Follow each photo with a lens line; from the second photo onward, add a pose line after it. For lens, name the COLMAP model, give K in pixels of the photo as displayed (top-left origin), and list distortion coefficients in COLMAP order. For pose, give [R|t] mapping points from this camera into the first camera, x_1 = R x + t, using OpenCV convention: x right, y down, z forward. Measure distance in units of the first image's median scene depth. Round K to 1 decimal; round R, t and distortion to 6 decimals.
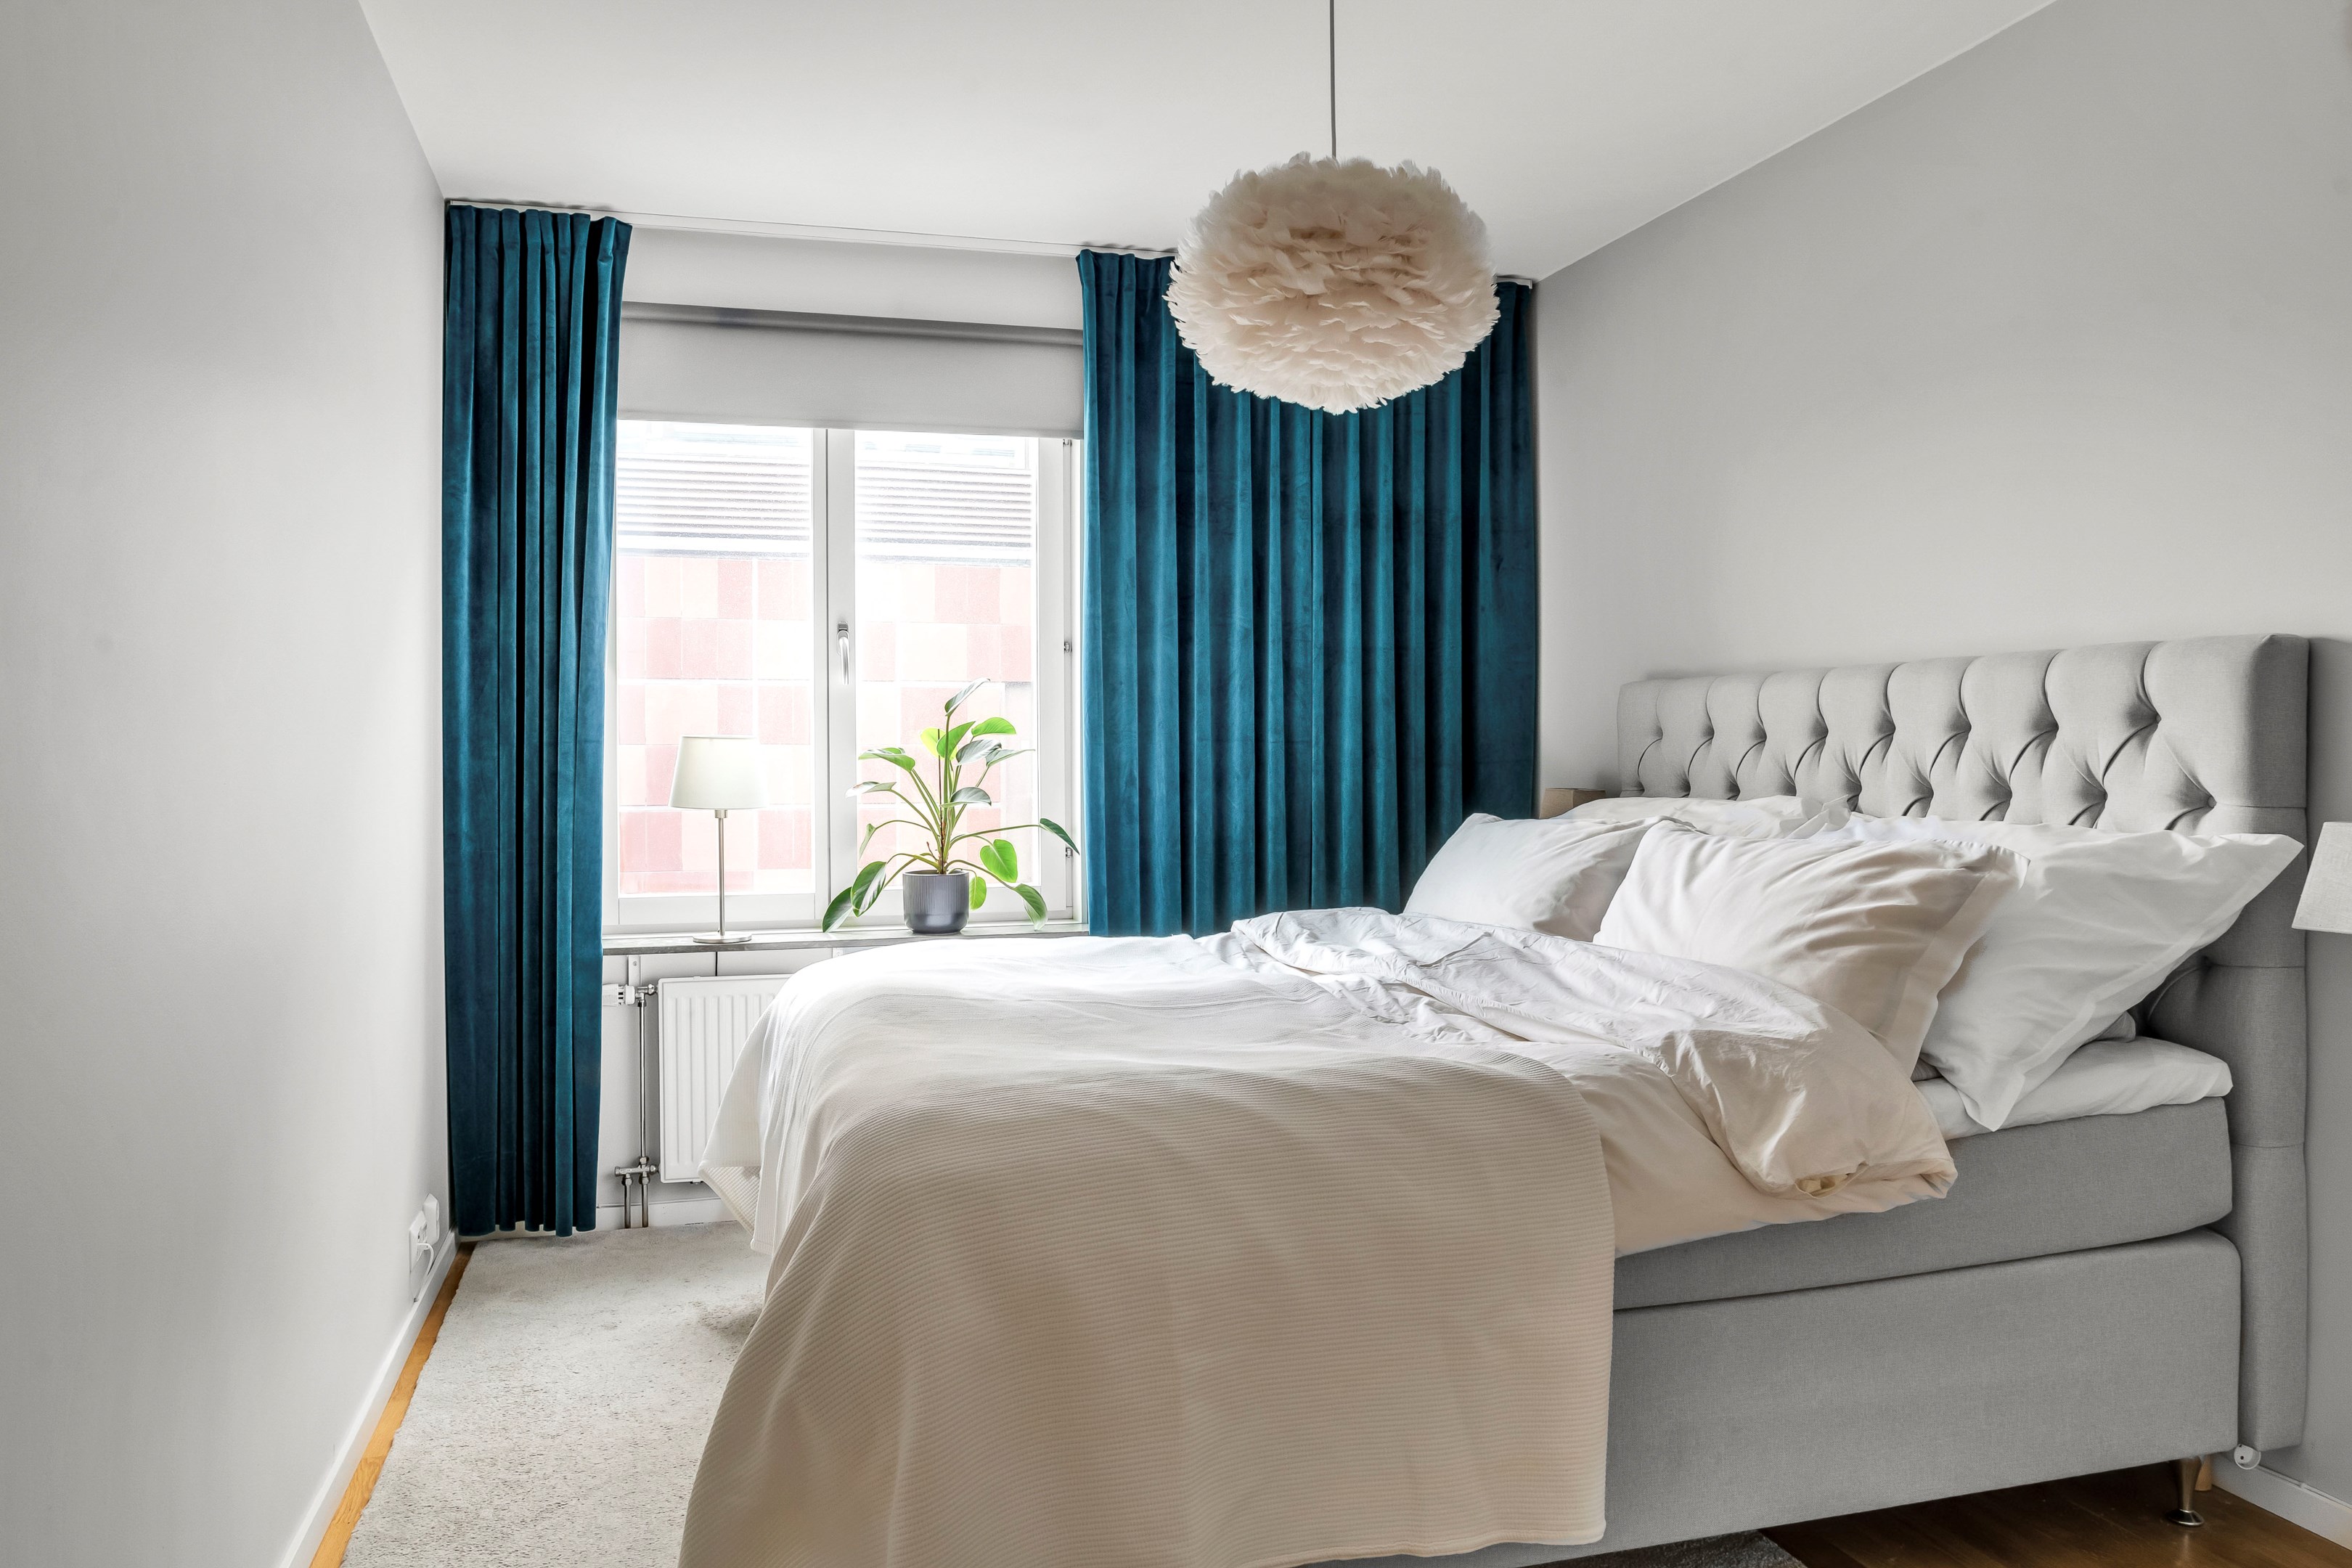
lens RADIAL K [[1607.2, 0, 1176.0], [0, 1607.2, 784.0], [0, 0, 1]] dist [-0.053914, 0.035843]
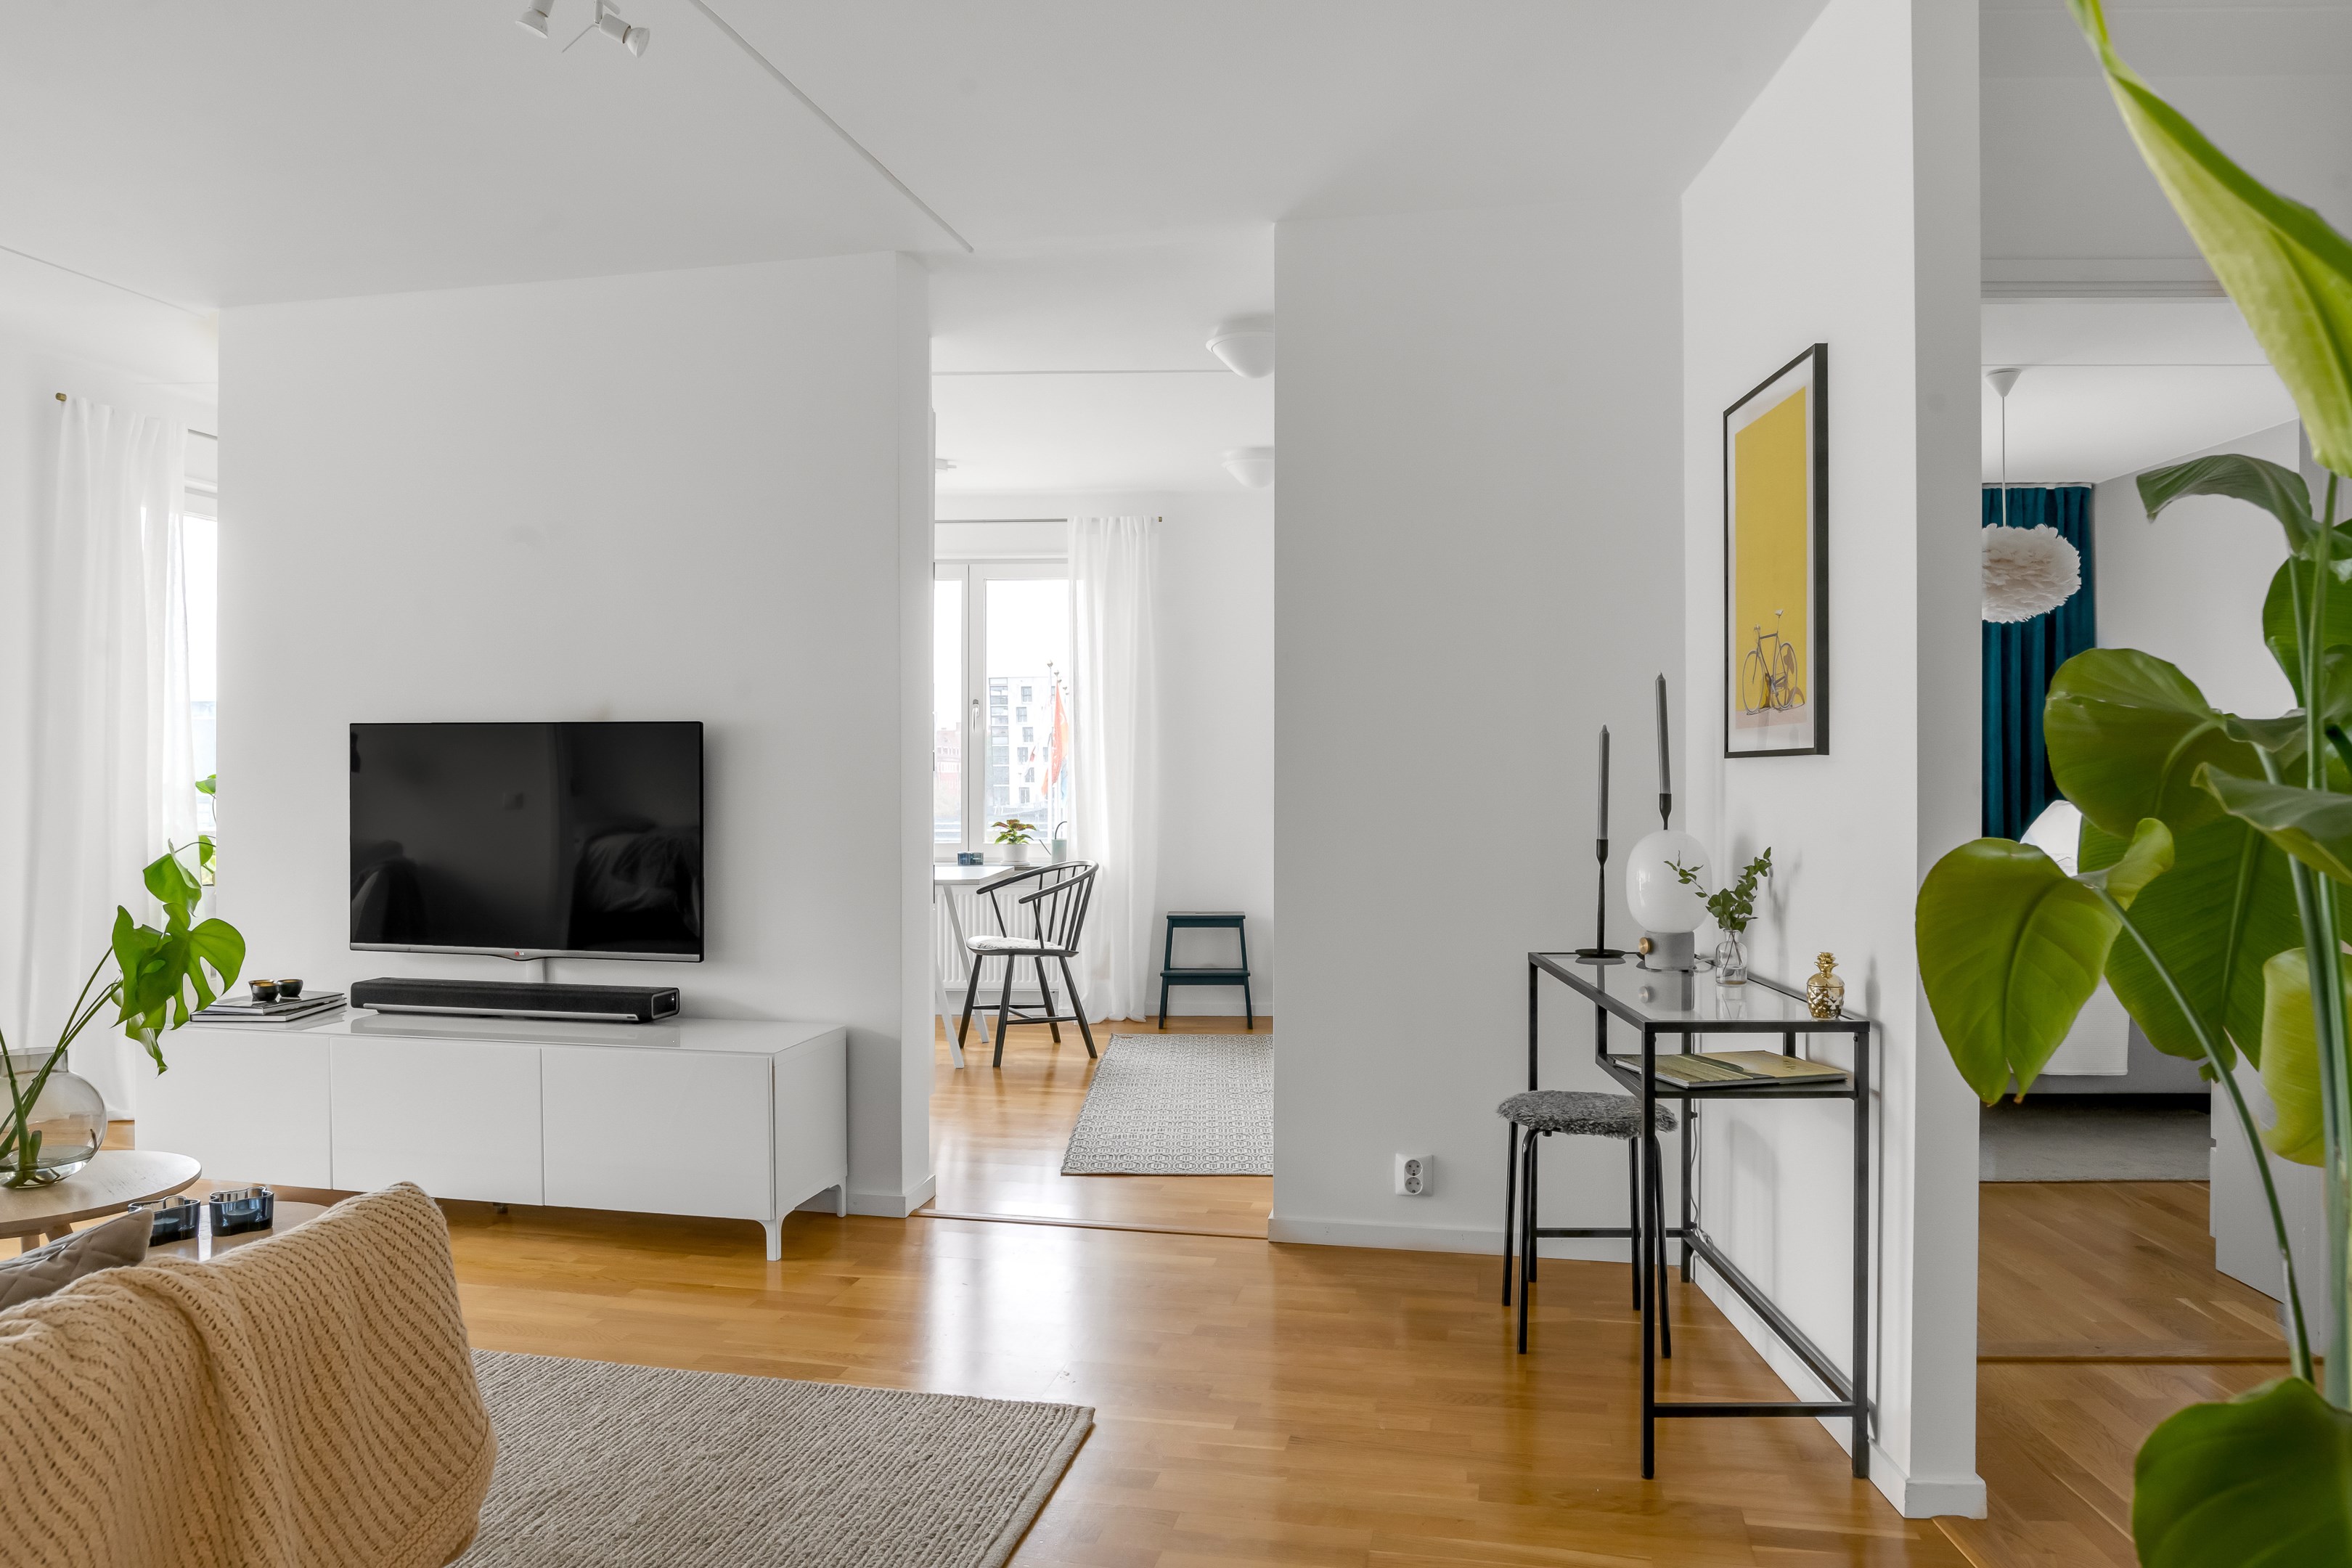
lens RADIAL K [[1607.2, 0, 1176.0], [0, 1607.2, 784.0], [0, 0, 1]] dist [-0.053914, 0.035843]
pose [[0.956867, 0.006832, -0.290446, -0.398243], [-0.005820, 0.999974, 0.004349, -0.007145], [0.290468, -0.002471, 0.956881, -1.628264]]
